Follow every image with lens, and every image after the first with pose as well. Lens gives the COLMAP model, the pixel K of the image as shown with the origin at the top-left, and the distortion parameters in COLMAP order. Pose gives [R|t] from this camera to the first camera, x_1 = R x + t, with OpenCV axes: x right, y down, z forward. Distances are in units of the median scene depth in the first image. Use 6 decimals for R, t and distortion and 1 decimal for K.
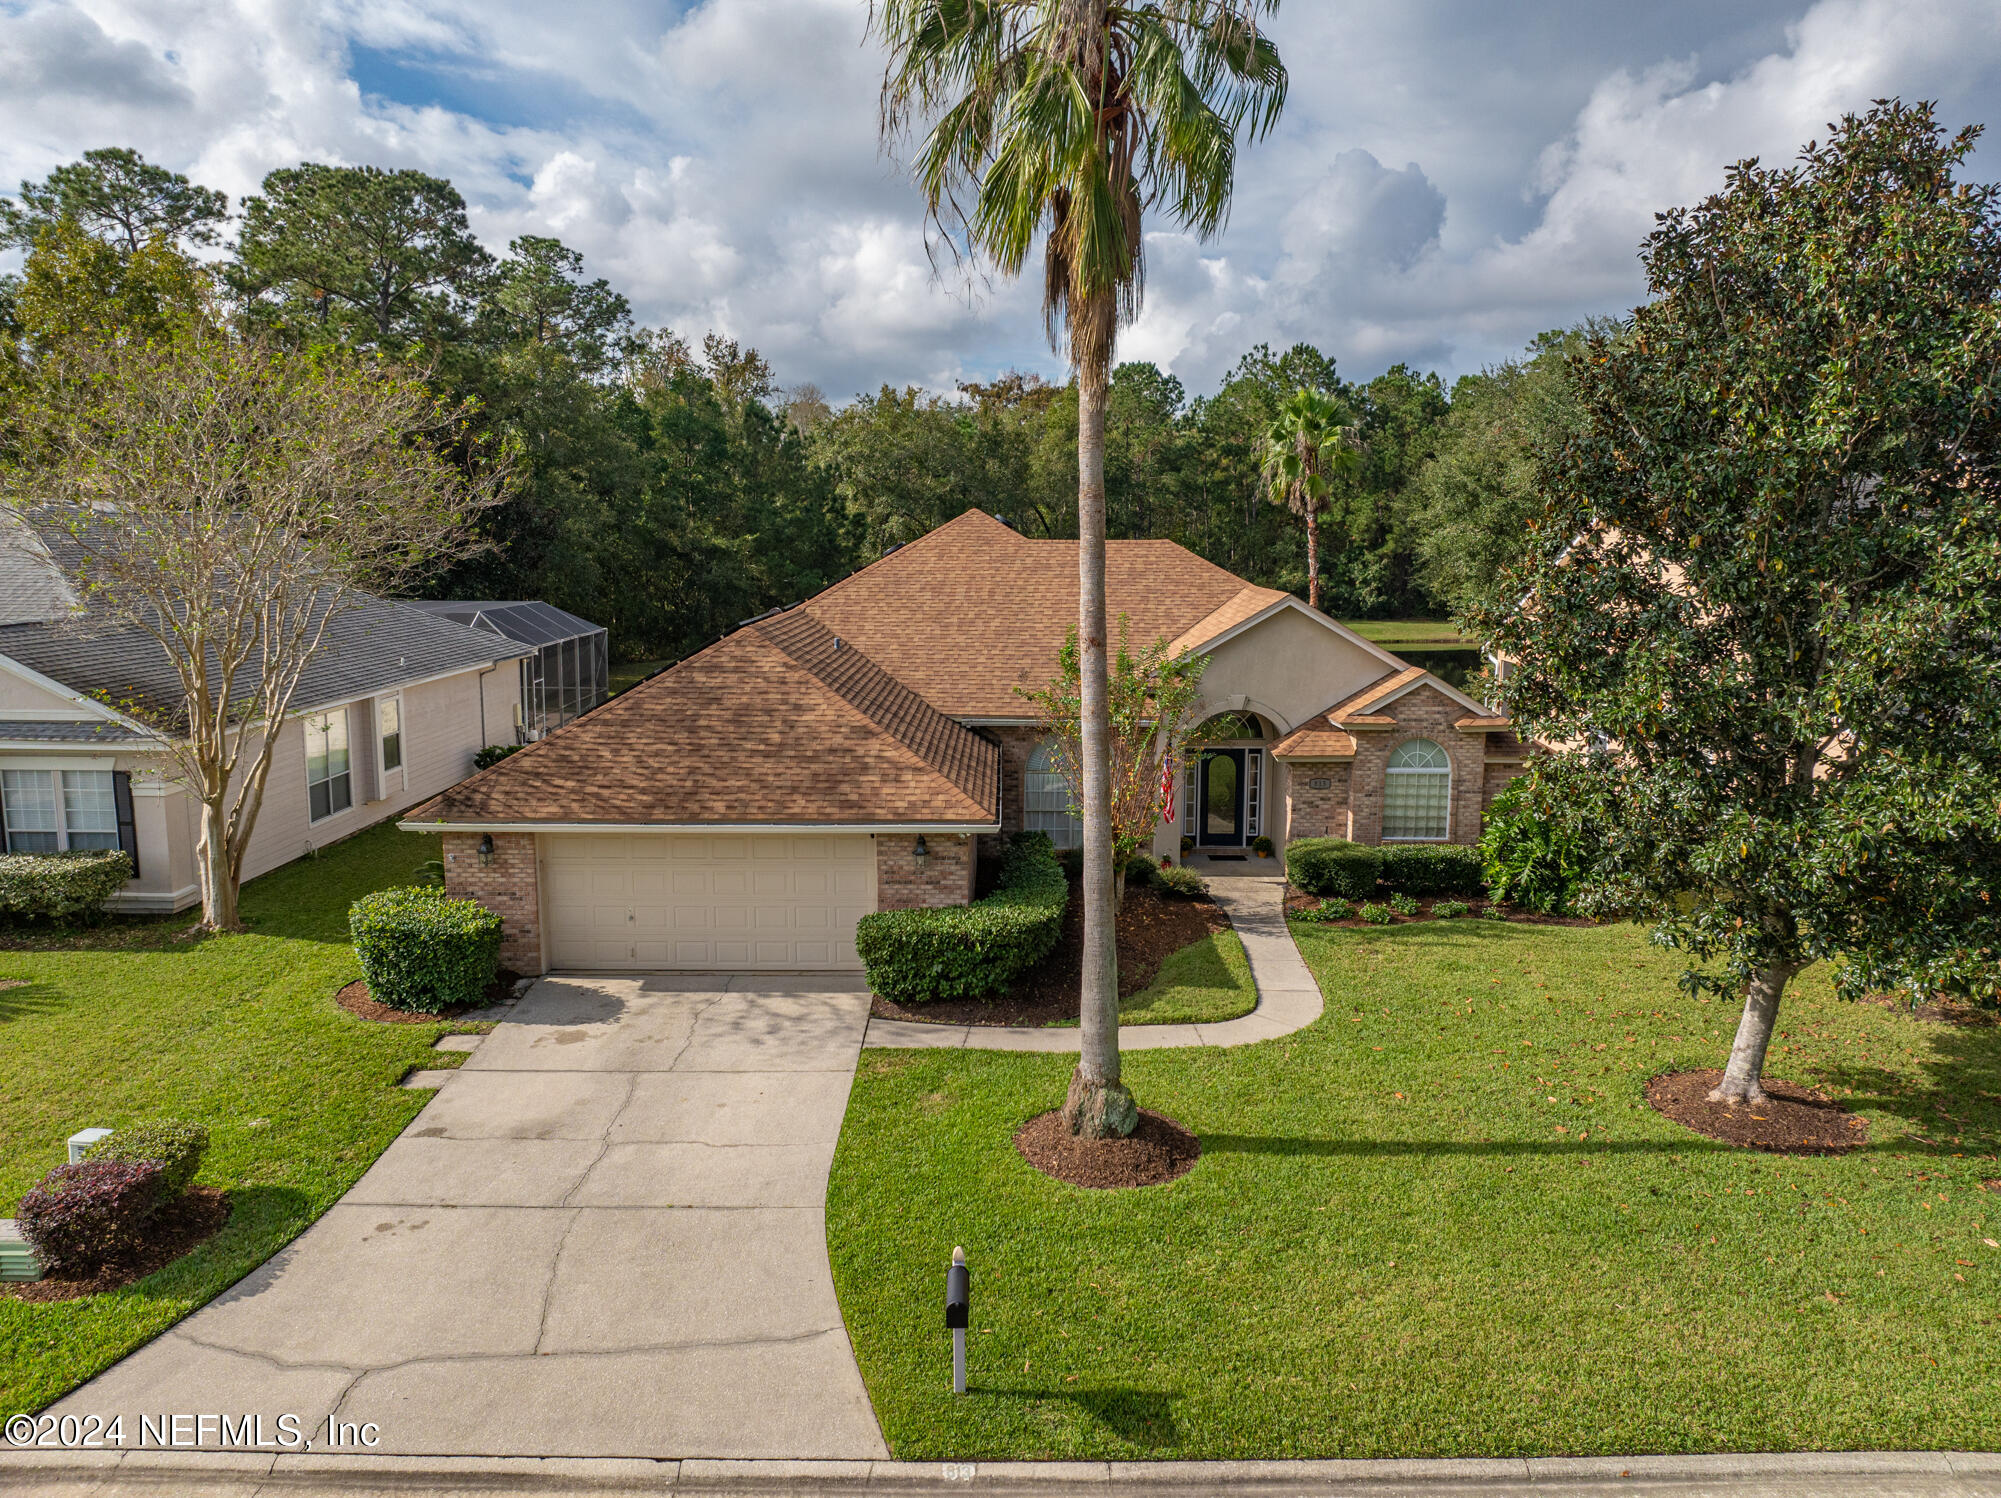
lens RADIAL K [[1409.1, 0, 1001.3], [0, 1409.1, 735.1], [0, 0, 1]] dist [-0.044009, 0.013486]
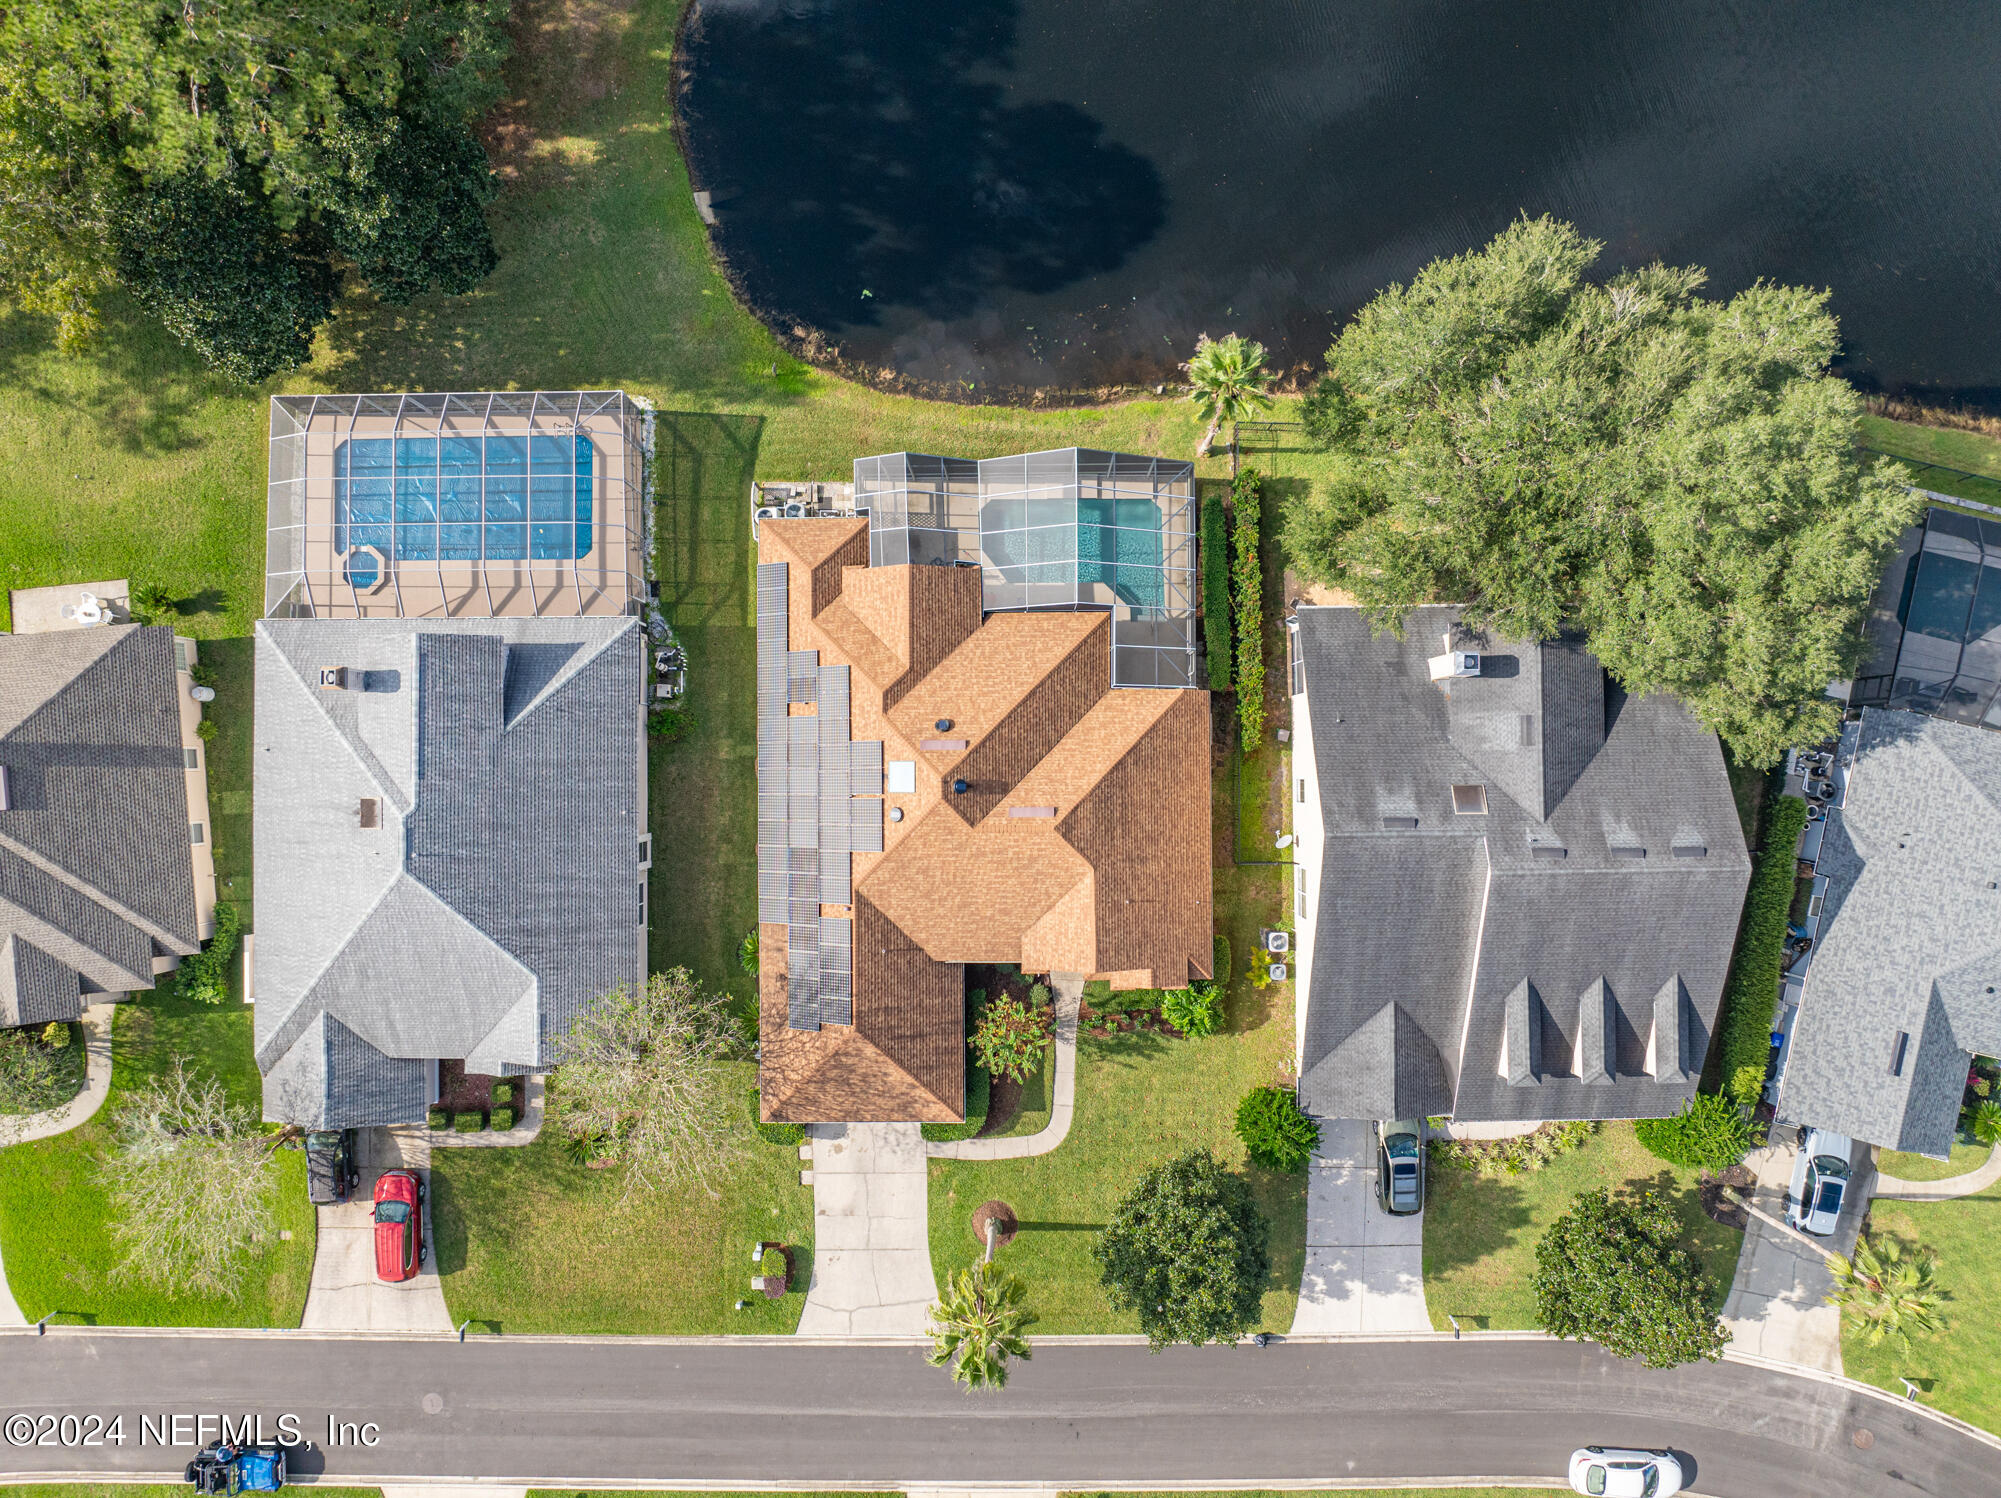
lens RADIAL K [[1409.1, 0, 1001.3], [0, 1409.1, 735.1], [0, 0, 1]] dist [-0.044009, 0.013486]
pose [[0.999803, -0.010712, -0.016696, 0.132769], [0.018291, 0.172119, 0.984906, -2.961327], [-0.007676, -0.985018, 0.172281, 1.281774]]
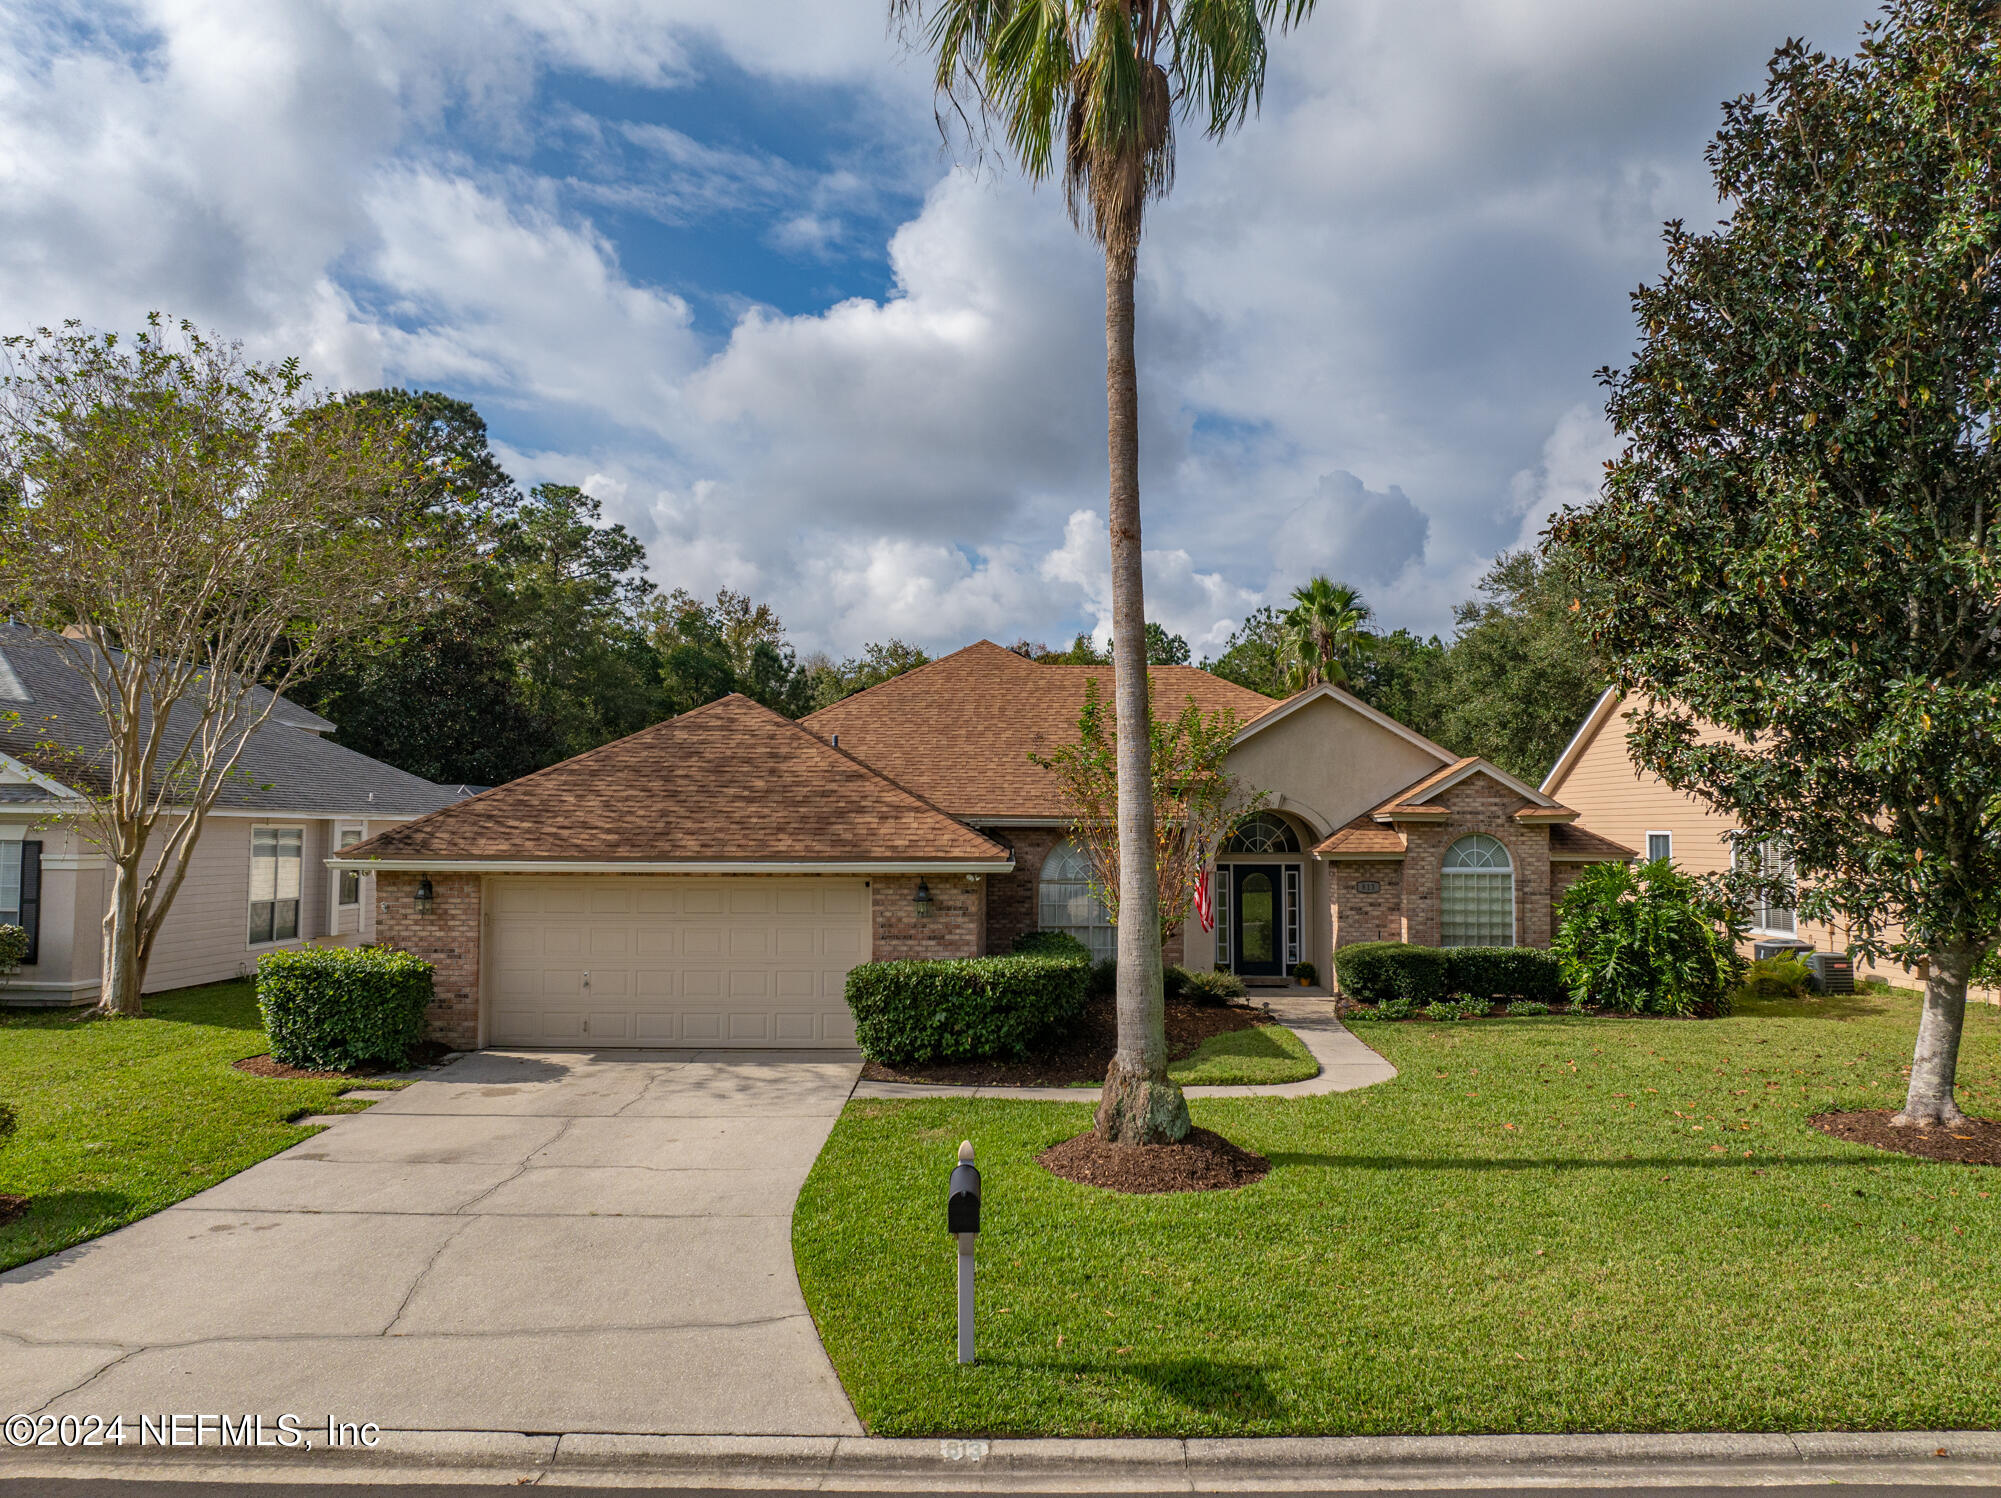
lens RADIAL K [[1409.1, 0, 1001.3], [0, 1409.1, 735.1], [0, 0, 1]] dist [-0.044009, 0.013486]
pose [[0.999989, 0.000411, -0.004694, -0.004765], [-0.001394, 0.977421, -0.211296, 0.169209], [0.004501, 0.211301, 0.977411, 0.131703]]
